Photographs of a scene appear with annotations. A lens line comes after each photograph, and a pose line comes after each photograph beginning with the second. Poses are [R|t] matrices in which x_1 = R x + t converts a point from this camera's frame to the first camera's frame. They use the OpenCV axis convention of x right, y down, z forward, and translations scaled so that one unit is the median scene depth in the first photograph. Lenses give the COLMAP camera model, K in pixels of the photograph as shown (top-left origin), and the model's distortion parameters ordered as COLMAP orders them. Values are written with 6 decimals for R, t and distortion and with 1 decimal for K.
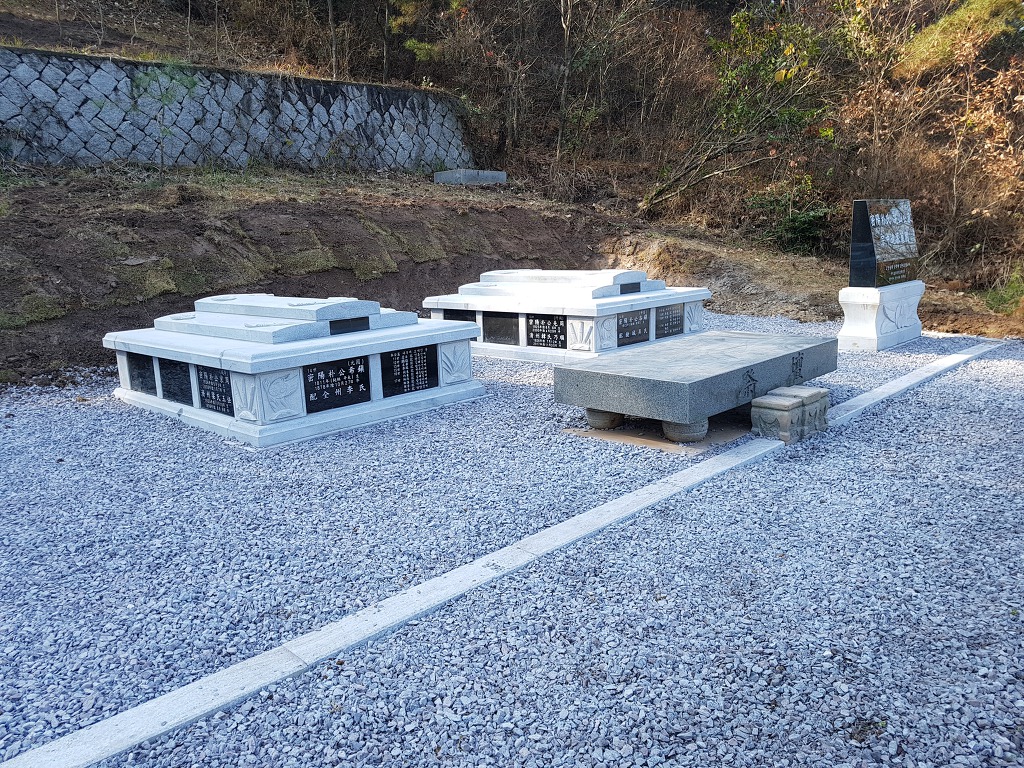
lens RADIAL K [[799.9, 0, 499.7], [0, 799.9, 395.5], [0, 0, 1]] dist [-0.005259, 0.010018]
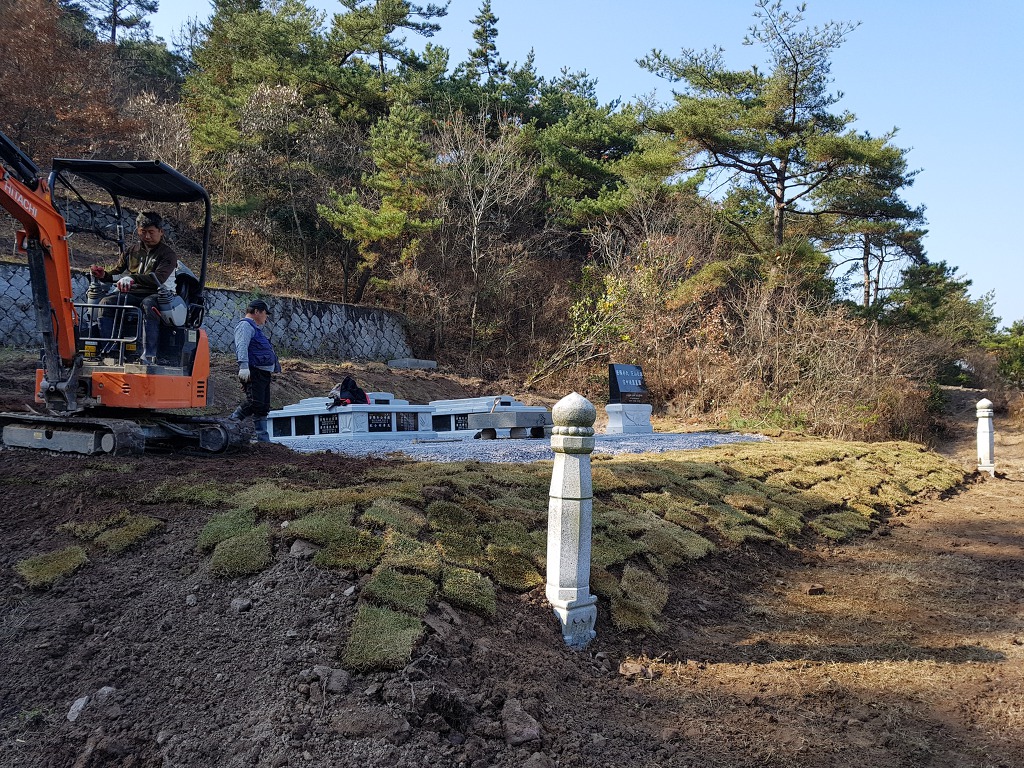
lens RADIAL K [[799.9, 0, 518.6], [0, 799.9, 422.4], [0, 0, 1]] dist [-0.005259, 0.010018]
pose [[0.991777, 0.004566, 0.127893, -0.039967], [0.024126, 0.974774, -0.221889, 0.228523], [-0.125680, 0.223150, 0.966648, -0.601420]]
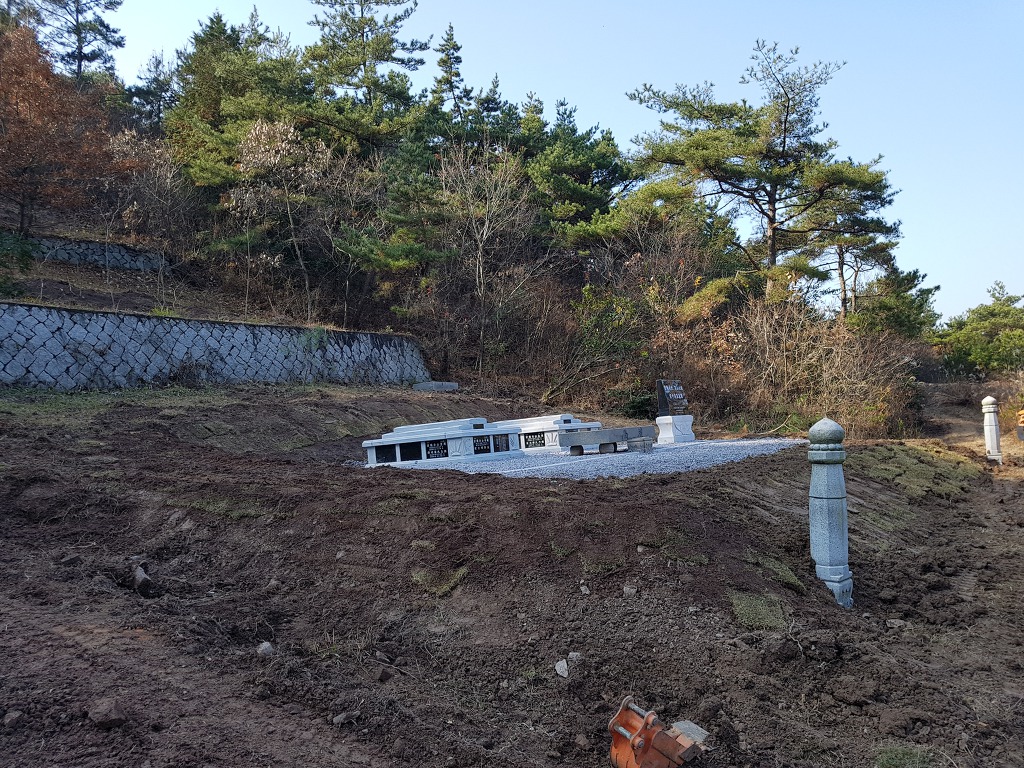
lens RADIAL K [[799.9, 0, 508.6], [0, 799.9, 423.3], [0, 0, 1]] dist [-0.005259, 0.010018]
pose [[0.980662, -0.043578, 0.190794, -0.266002], [0.087776, 0.969278, -0.229772, 0.231844], [-0.174920, 0.242076, 0.954360, -0.689806]]
